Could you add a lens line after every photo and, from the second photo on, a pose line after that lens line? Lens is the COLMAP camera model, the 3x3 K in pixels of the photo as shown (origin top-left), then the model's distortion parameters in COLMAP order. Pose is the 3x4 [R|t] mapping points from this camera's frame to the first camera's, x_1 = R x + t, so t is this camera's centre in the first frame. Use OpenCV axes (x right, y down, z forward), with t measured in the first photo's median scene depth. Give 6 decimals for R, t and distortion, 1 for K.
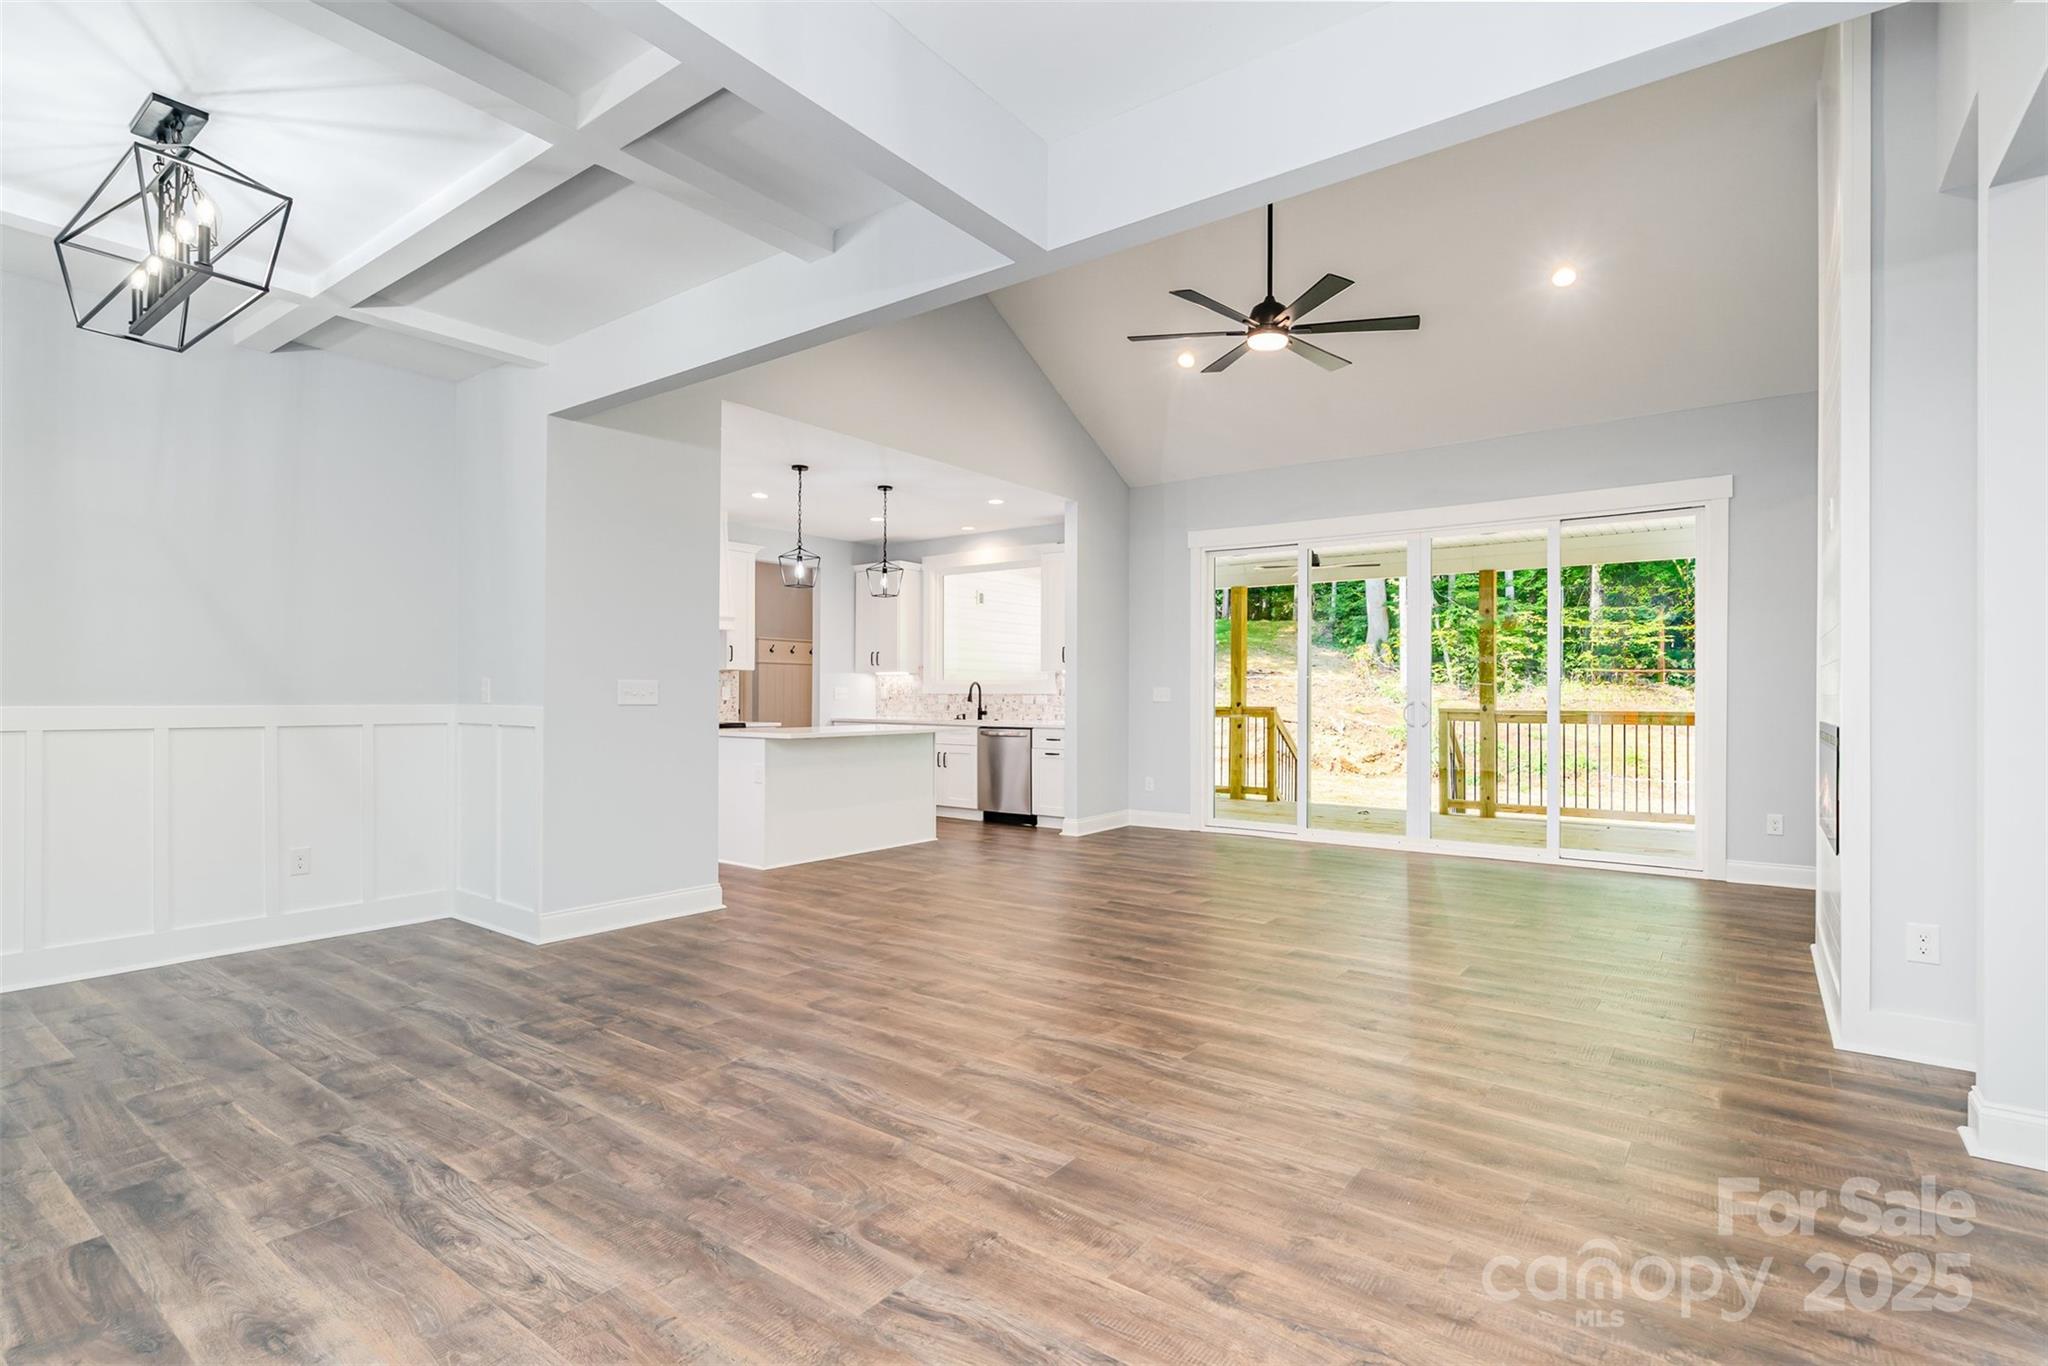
lens RADIAL K [[983.6, 0, 1024.6], [0, 983.6, 689.9], [0, 0, 1]] dist [-0.001152, 0.001243]
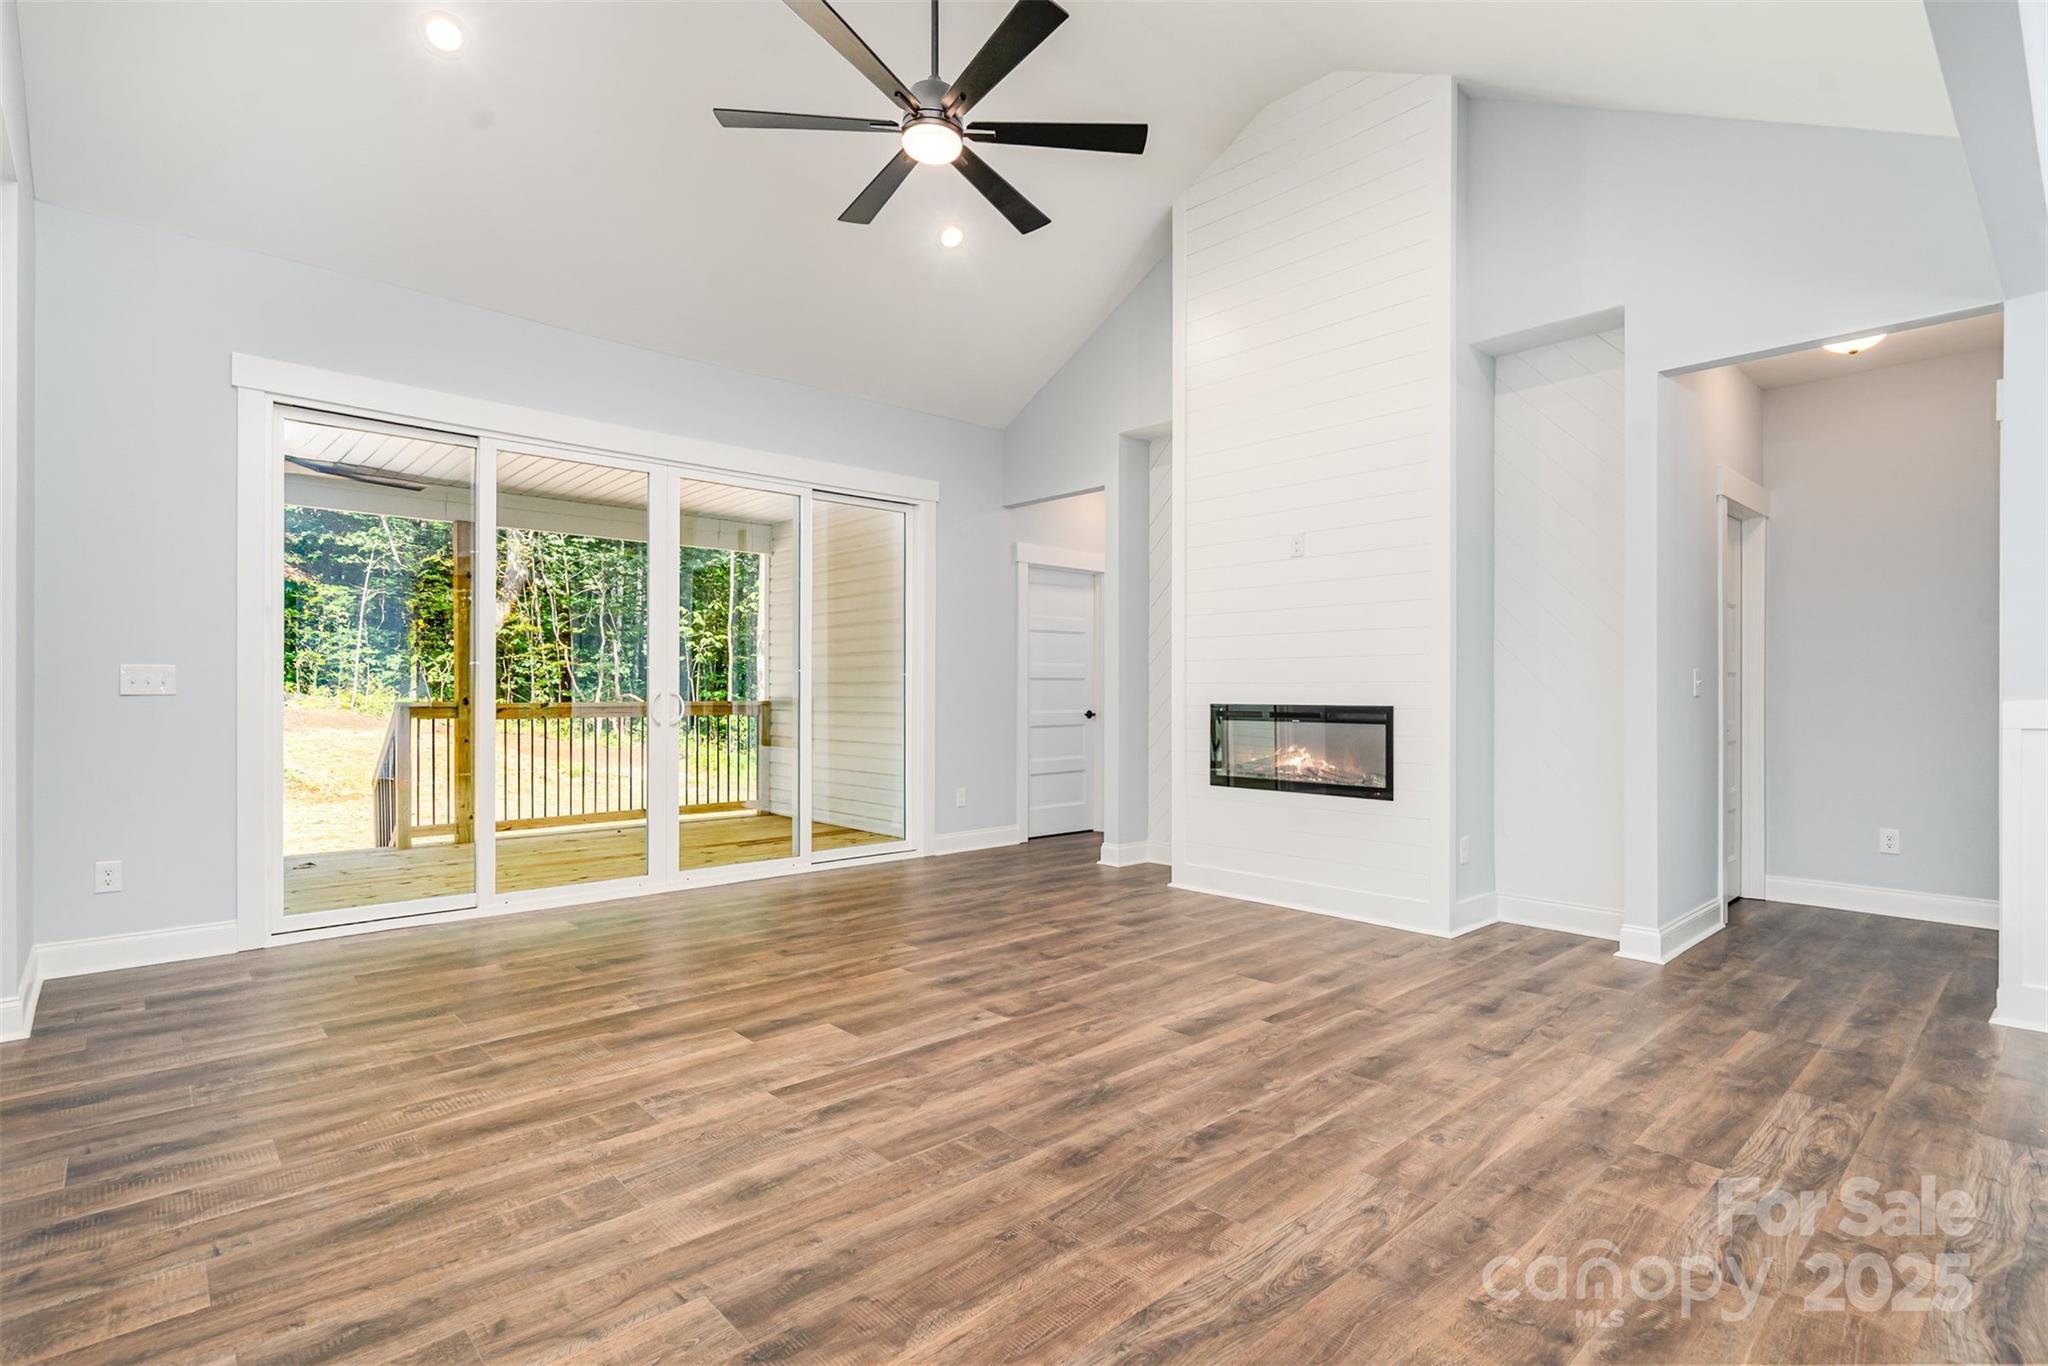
lens RADIAL K [[983.6, 0, 1020.8], [0, 983.6, 685.9], [0, 0, 1]] dist [-0.001152, 0.001243]
pose [[0.187940, 0.002869, 0.982176, -0.641030], [-0.006257, 0.999979, -0.001724, 0.016551], [-0.982161, -0.005821, 0.187954, 1.331357]]
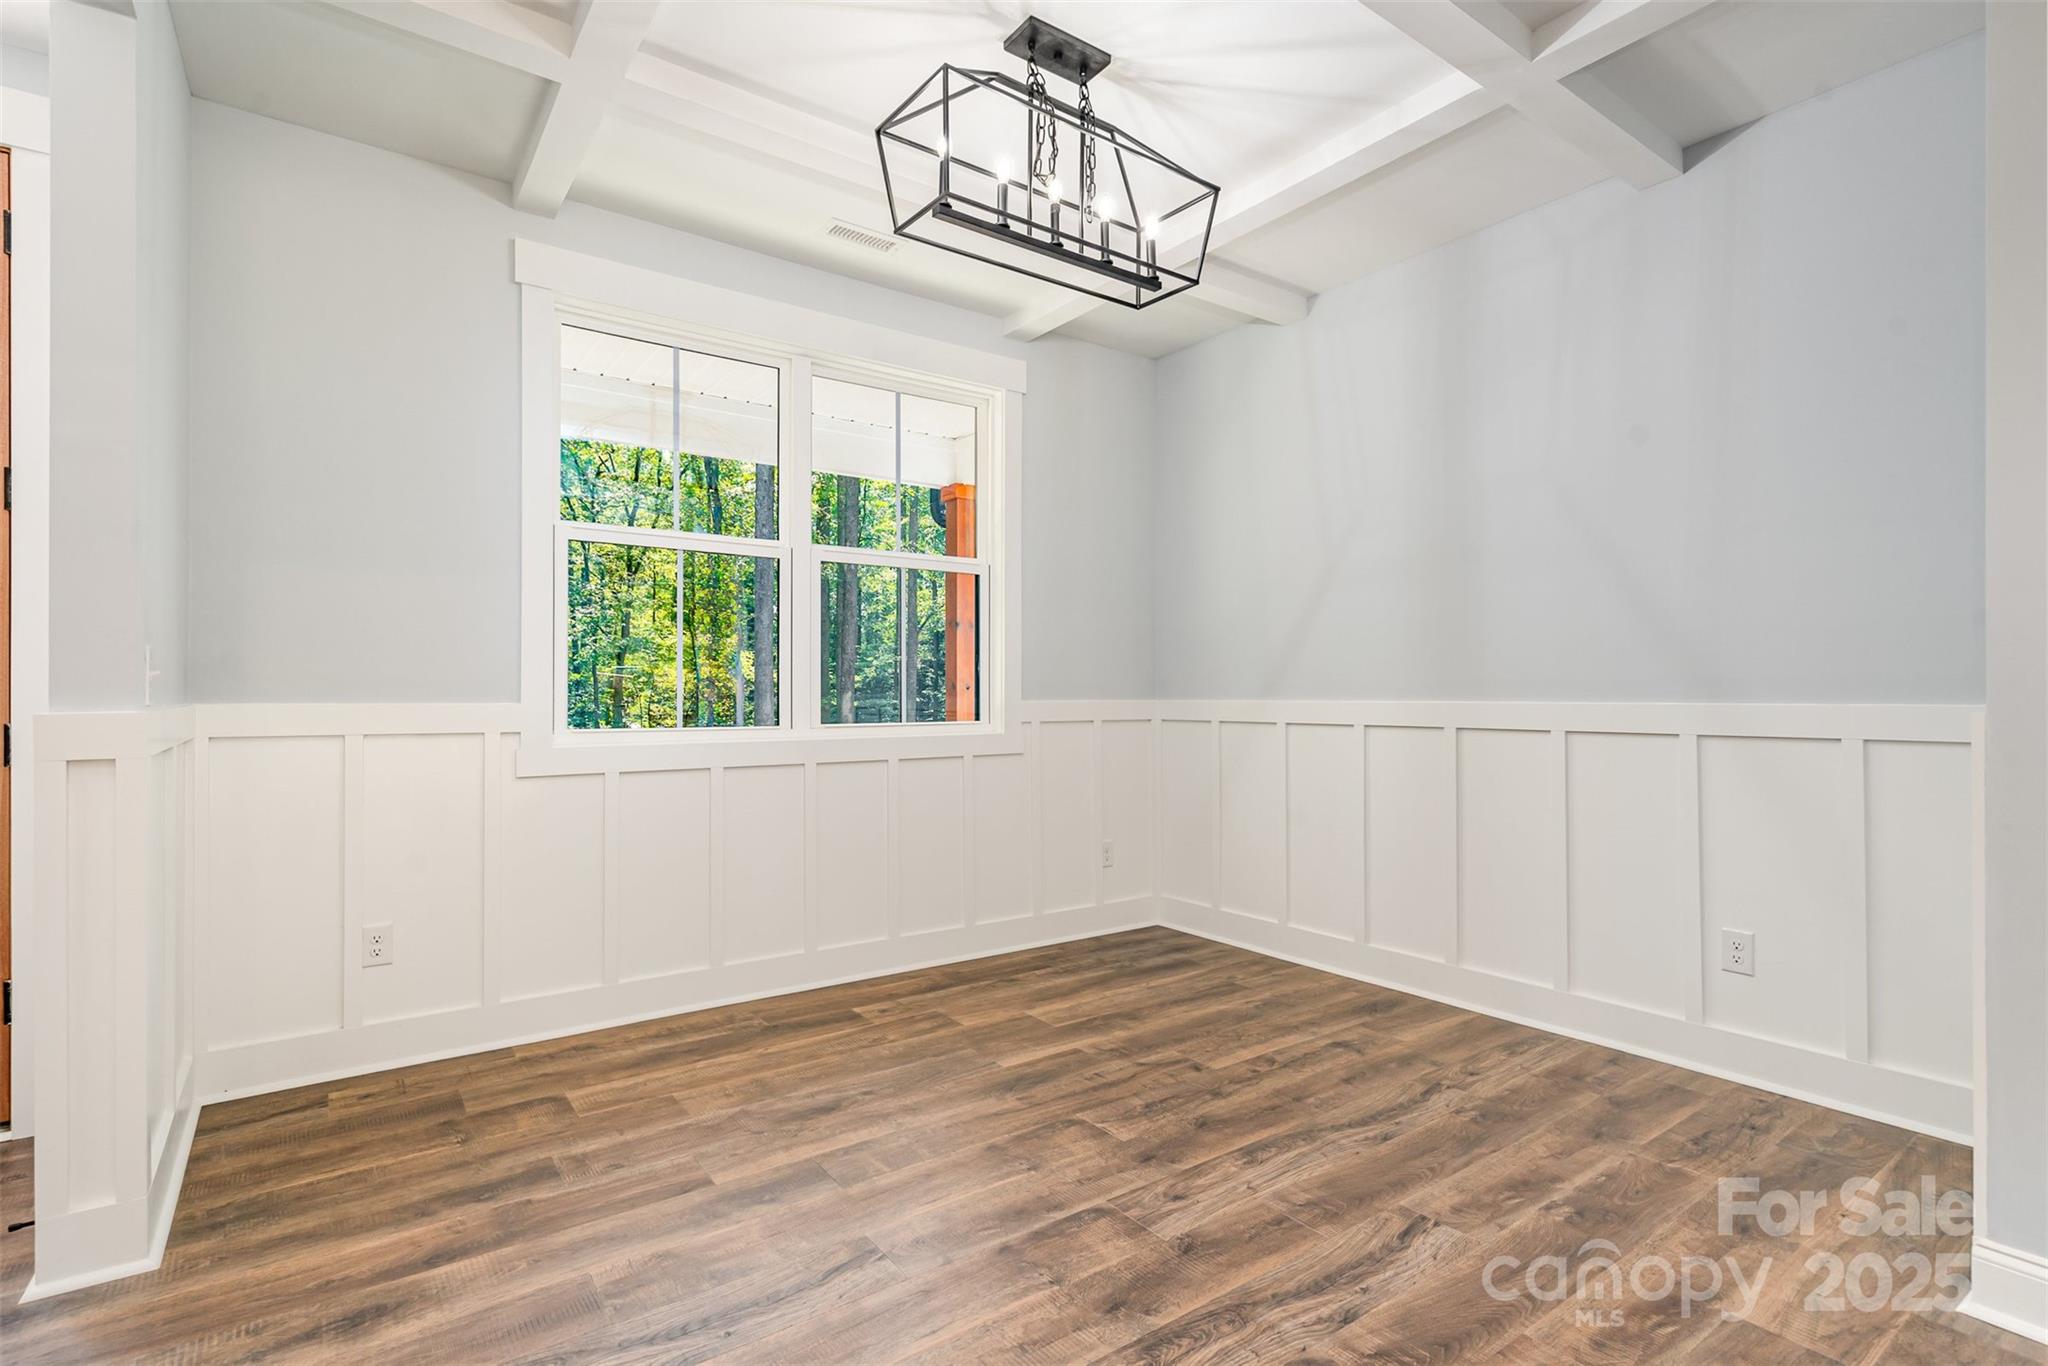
lens RADIAL K [[983.6, 0, 1021.7], [0, 983.6, 689.1], [0, 0, 1]] dist [-0.001152, 0.001243]
pose [[-0.299068, -0.008797, -0.954191, -0.002296], [0.006799, 0.999912, -0.011350, 0.016396], [0.954208, -0.009882, -0.298982, 1.056955]]
